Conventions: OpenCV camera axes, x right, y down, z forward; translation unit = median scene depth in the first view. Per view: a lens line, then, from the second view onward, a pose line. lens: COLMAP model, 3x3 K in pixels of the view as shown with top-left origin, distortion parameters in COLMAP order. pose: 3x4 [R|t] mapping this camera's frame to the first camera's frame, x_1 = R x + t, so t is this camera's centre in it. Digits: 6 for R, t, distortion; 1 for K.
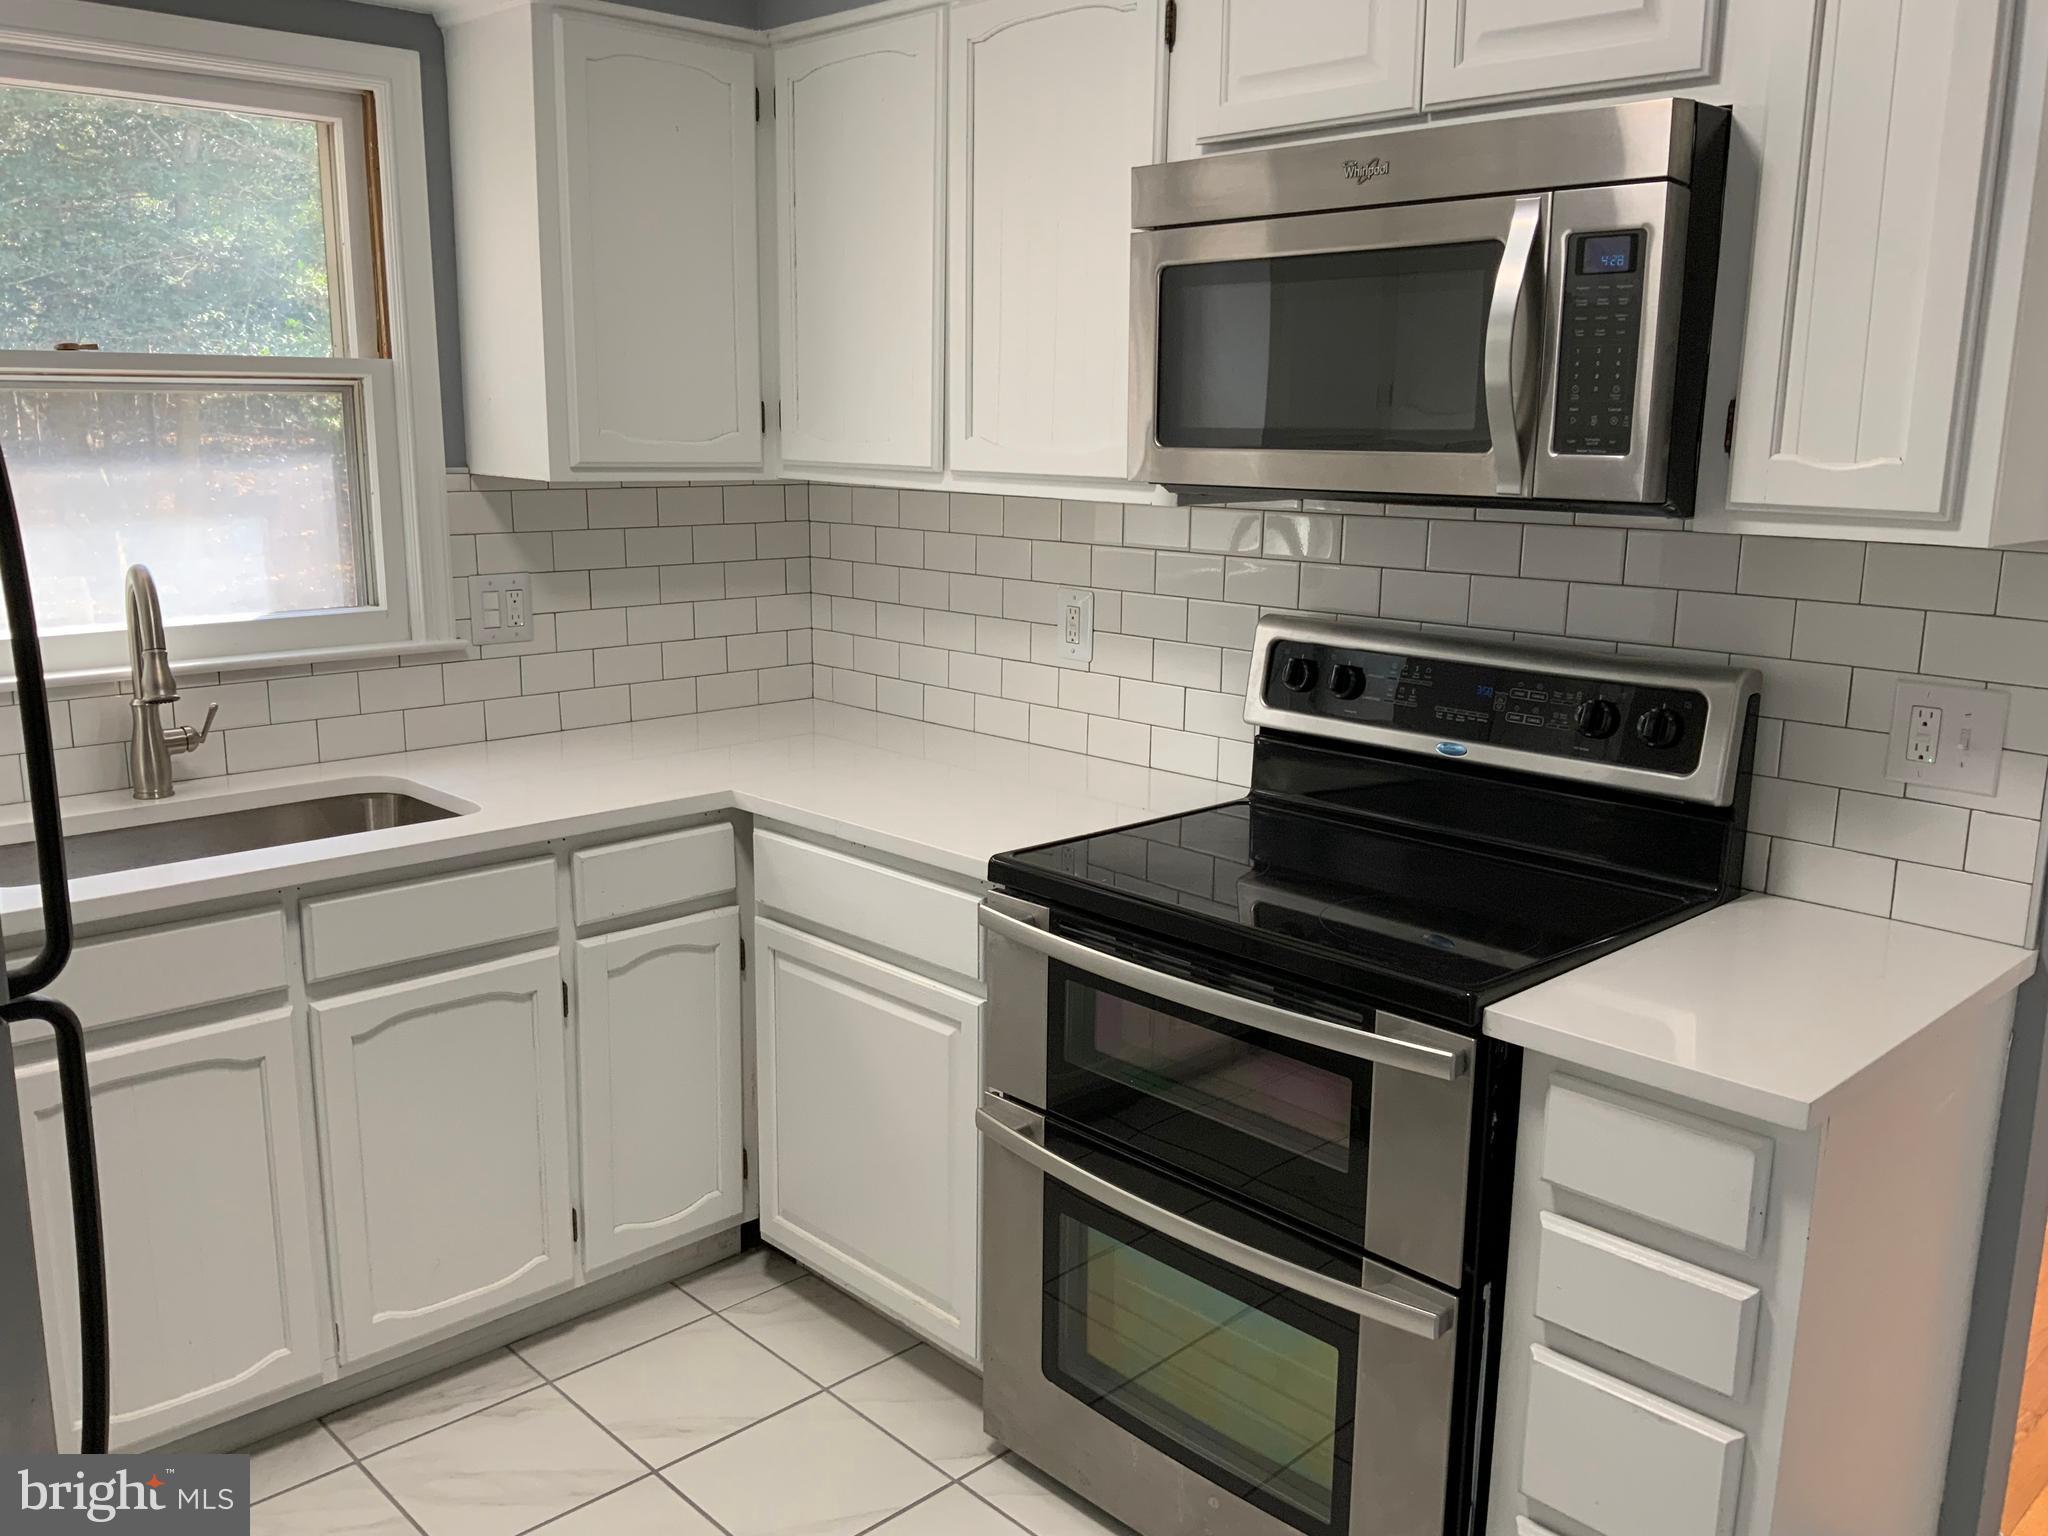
lens RADIAL K [[1701.4, 0, 1022.5], [0, 1701.4, 769.9], [0, 0, 1]] dist [0.056207, -0.034627]
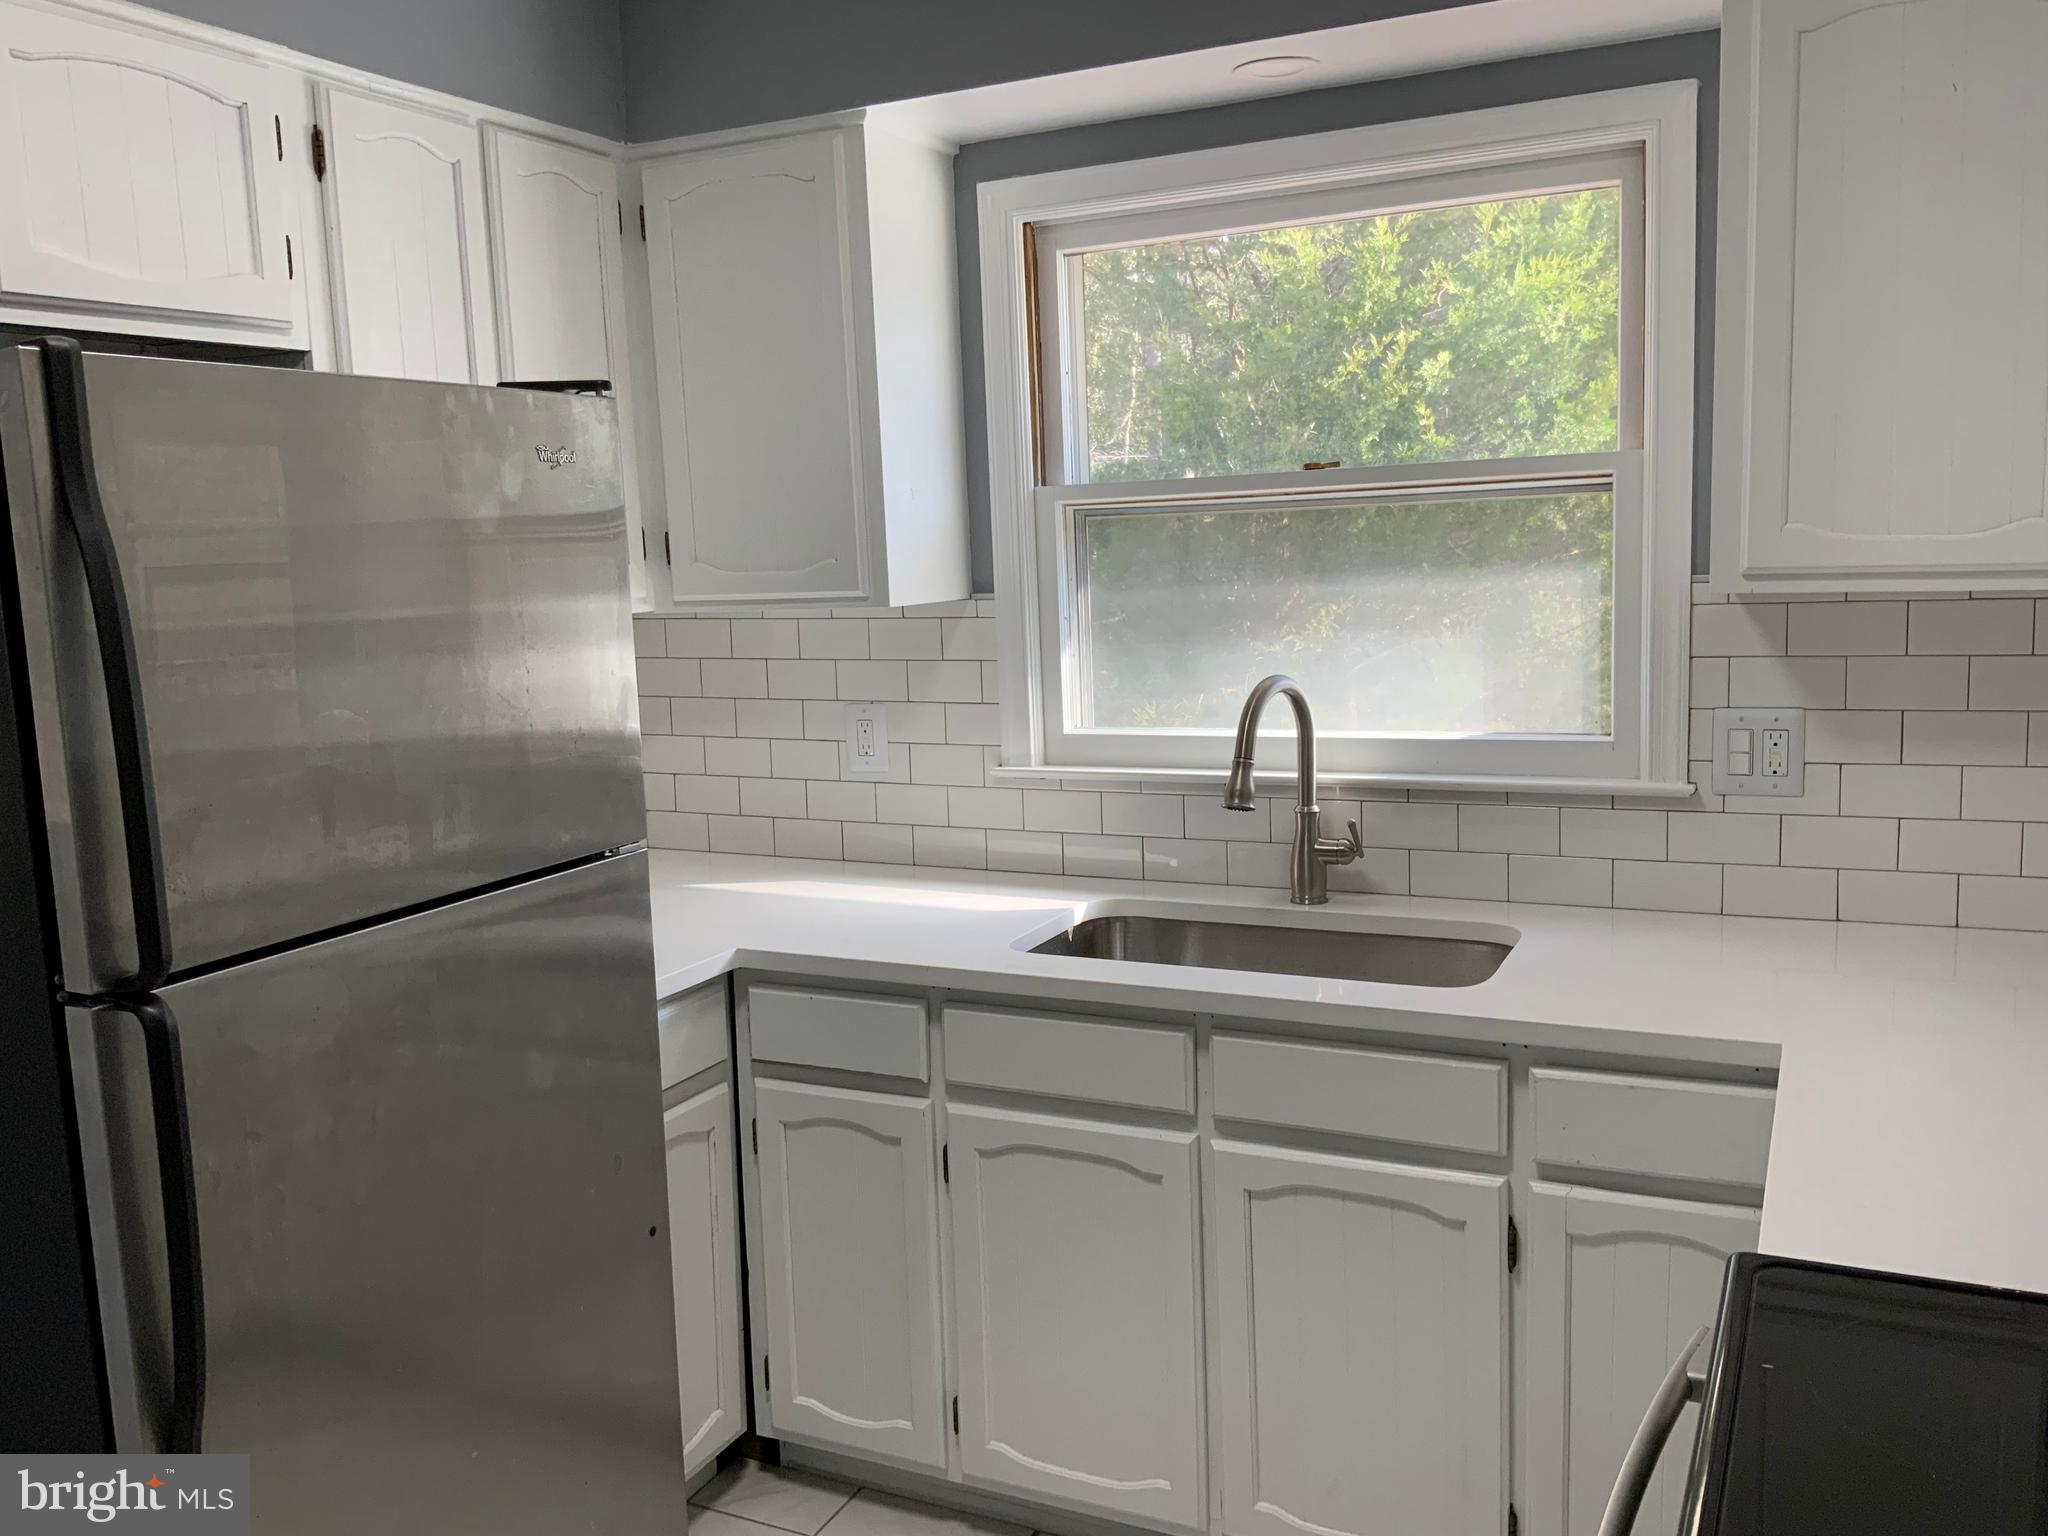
lens RADIAL K [[1701.4, 0, 1023.0], [0, 1701.4, 764.6], [0, 0, 1]] dist [0.056207, -0.034627]
pose [[0.351151, 0.102381, -0.930705, 0.341310], [-0.155812, 0.986534, 0.049735, -0.083063], [0.923264, 0.127551, 0.362374, 0.446811]]
